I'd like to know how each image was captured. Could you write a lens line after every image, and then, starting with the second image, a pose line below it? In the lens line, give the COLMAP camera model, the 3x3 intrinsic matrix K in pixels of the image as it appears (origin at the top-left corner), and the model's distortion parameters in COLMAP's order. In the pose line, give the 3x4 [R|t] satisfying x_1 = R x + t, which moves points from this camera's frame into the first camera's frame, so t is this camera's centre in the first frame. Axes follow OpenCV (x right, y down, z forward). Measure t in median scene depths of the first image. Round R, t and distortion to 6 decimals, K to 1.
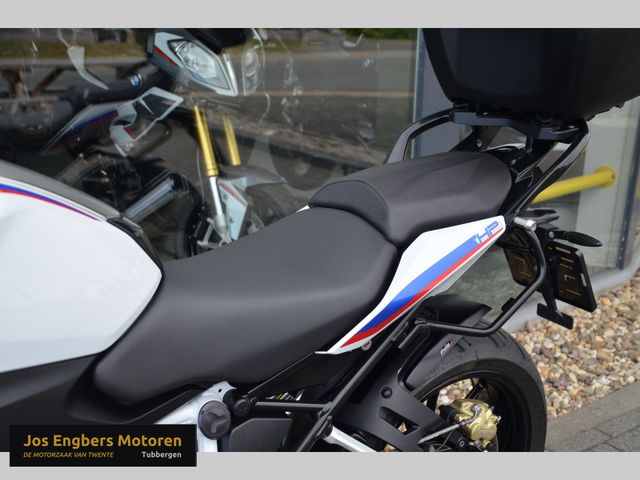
lens RADIAL K [[727.2, 0, 320.0], [0, 727.2, 240.0], [0, 0, 1]] dist [-0.007083, 0.227645]
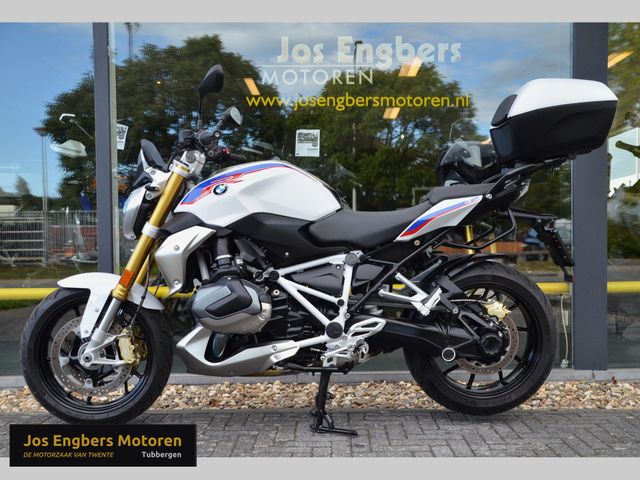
lens RADIAL K [[715.8, 0, 339.4], [0, 715.8, 254.0], [0, 0, 1]] dist [-0.009494, 0.046952]
pose [[0.841686, -0.012411, -0.539825, 1.163771], [-0.144531, 0.958079, -0.247377, 0.826241], [0.520266, 0.286235, 0.804608, -1.099786]]
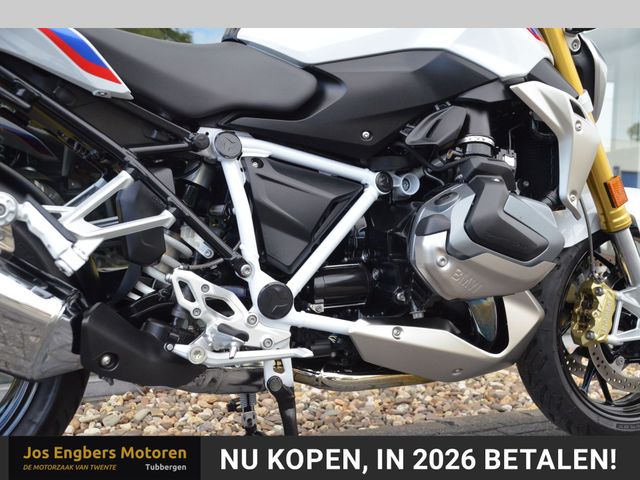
lens RADIAL K [[727.2, 0, 320.0], [0, 727.2, 240.0], [0, 0, 1]] dist [-0.007083, 0.227645]
pose [[0.985726, 0.004606, -0.168293, 0.318331], [-0.048505, 0.965010, -0.257689, 0.634479], [0.161217, 0.262174, 0.951459, -0.038594]]
